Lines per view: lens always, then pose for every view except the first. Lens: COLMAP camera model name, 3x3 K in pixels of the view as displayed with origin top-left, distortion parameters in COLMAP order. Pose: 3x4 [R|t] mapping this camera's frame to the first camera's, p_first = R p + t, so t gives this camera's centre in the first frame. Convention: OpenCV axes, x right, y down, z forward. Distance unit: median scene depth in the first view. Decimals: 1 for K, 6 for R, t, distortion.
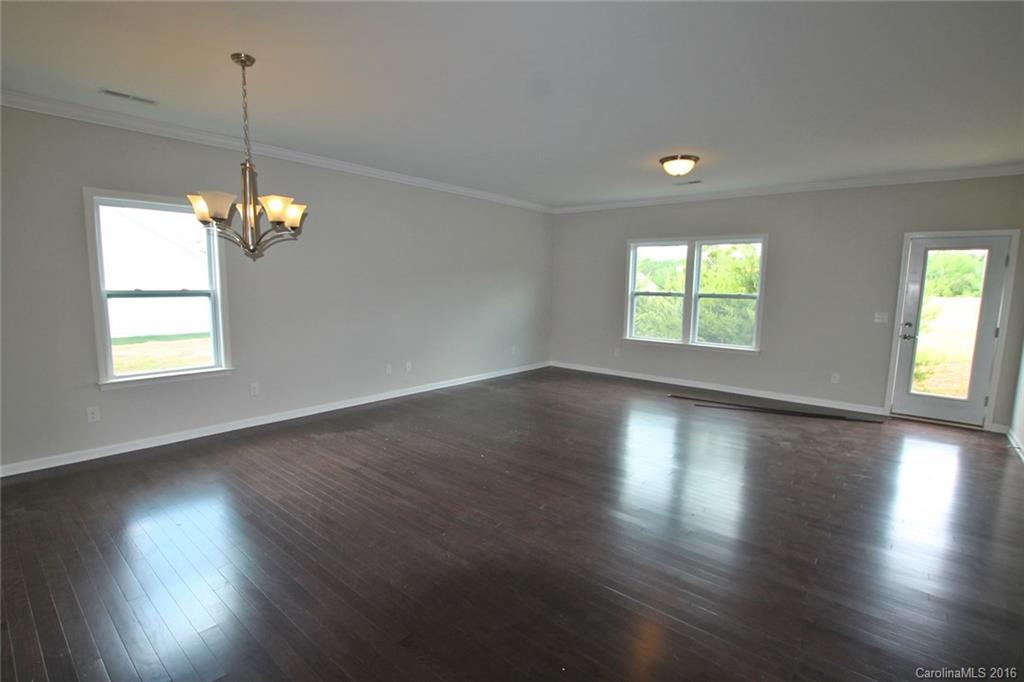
lens RADIAL K [[485.0, 0, 516.2], [0, 485.0, 341.8], [0, 0, 1]] dist [-0.034008, 0.001305]
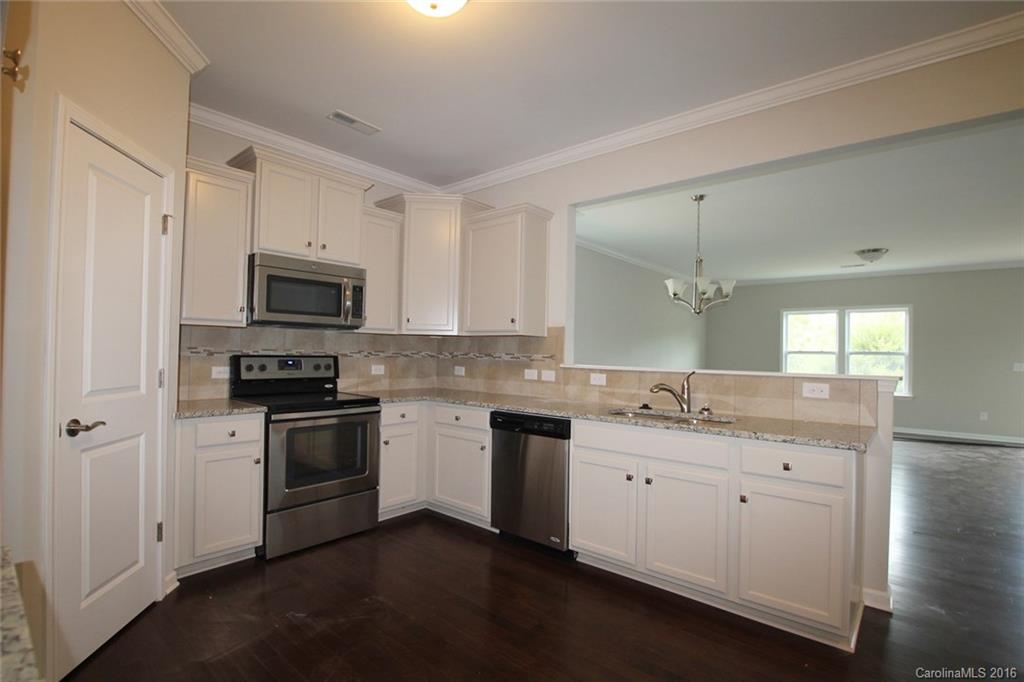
lens RADIAL K [[485.0, 0, 506.4], [0, 485.0, 347.1], [0, 0, 1]] dist [-0.034008, 0.001305]
pose [[0.999902, -0.012210, -0.006838, -0.513453], [0.011334, 0.993174, -0.116086, 0.021106], [0.008208, 0.115997, 0.993216, -0.230262]]
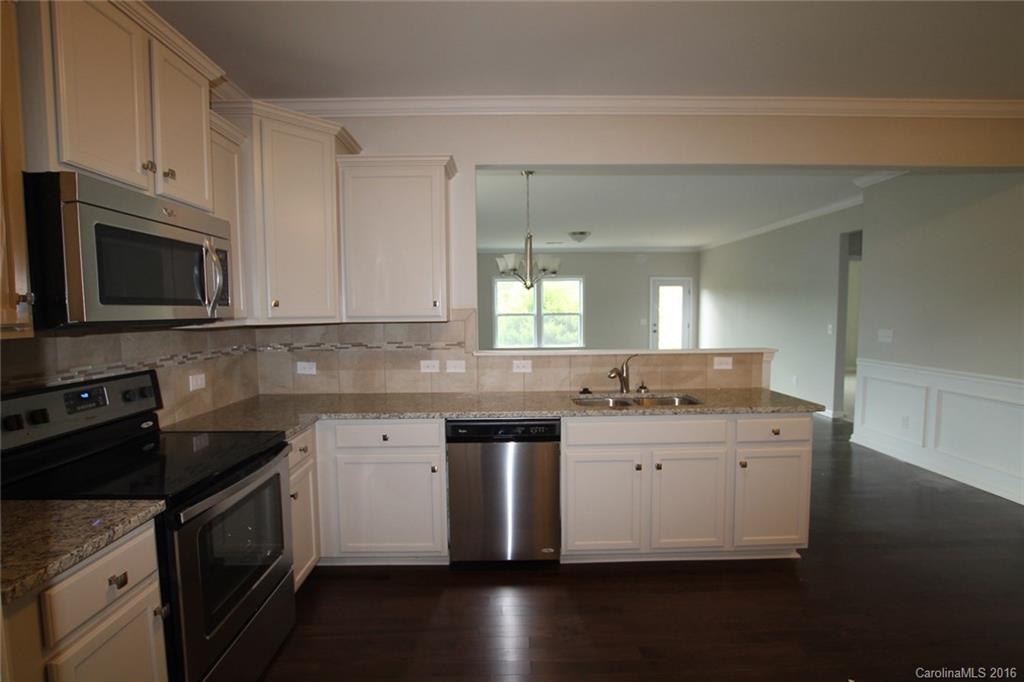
lens RADIAL K [[485.0, 0, 507.7], [0, 485.0, 346.3], [0, 0, 1]] dist [-0.034008, 0.001305]
pose [[0.750957, -0.086768, 0.654626, -0.737063], [0.102988, 0.994588, 0.013685, -0.030399], [-0.652271, 0.057141, 0.755829, -0.069213]]
